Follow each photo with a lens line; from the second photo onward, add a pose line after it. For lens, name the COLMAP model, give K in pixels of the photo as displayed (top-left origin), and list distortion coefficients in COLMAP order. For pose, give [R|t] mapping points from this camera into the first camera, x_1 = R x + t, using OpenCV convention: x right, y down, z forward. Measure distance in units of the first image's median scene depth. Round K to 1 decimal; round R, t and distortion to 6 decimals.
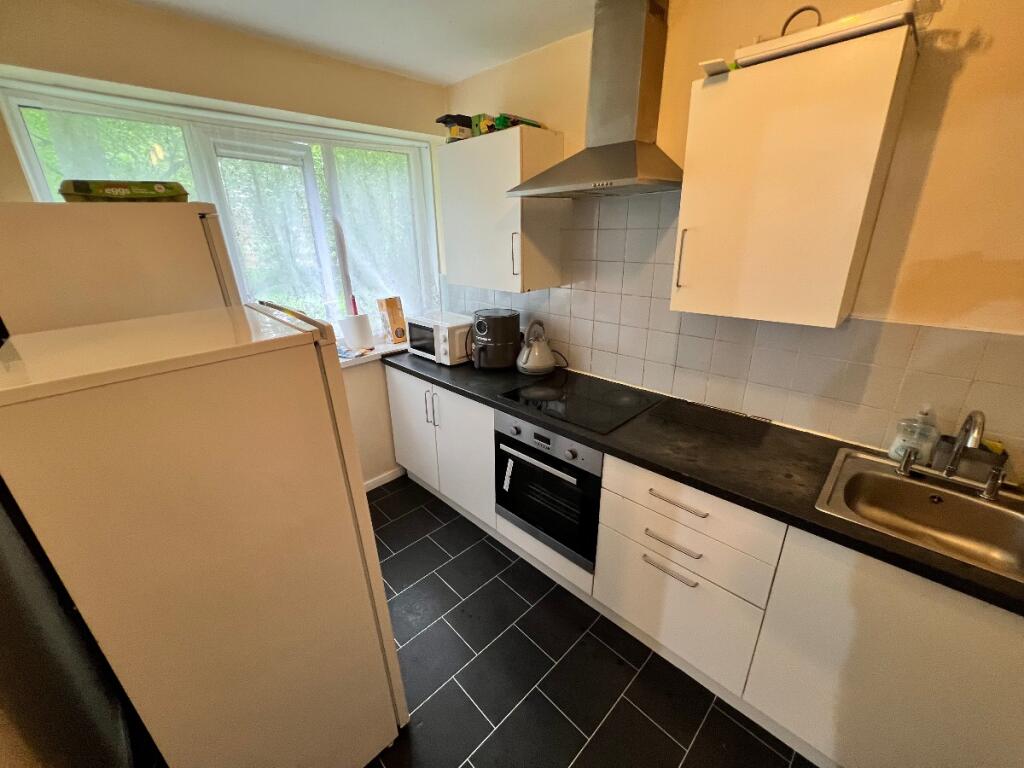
lens RADIAL K [[408.5, 0, 510.1], [0, 408.5, 383.3], [0, 0, 1]] dist [-0.002991, -0.000162]
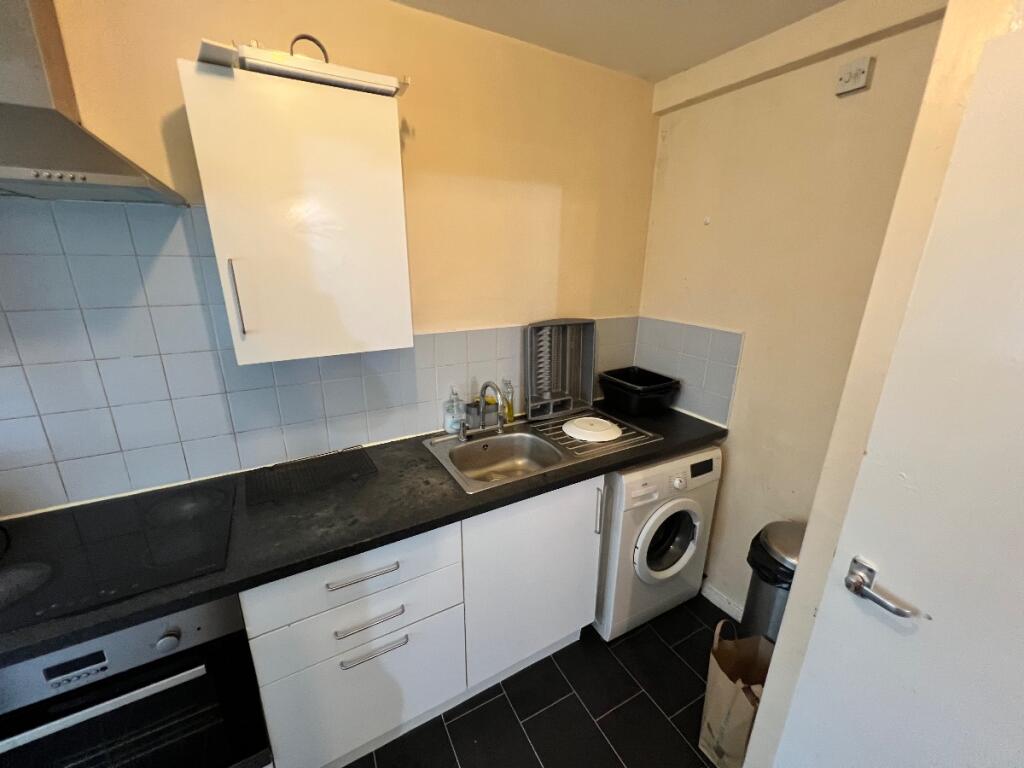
lens RADIAL K [[408.5, 0, 510.1], [0, 408.5, 383.3], [0, 0, 1]] dist [-0.002991, -0.000162]
pose [[0.277455, -0.261883, 0.924357, -0.183721], [0.321572, 0.931950, 0.167512, -0.123579], [-0.905323, 0.250770, 0.342788, 0.330647]]
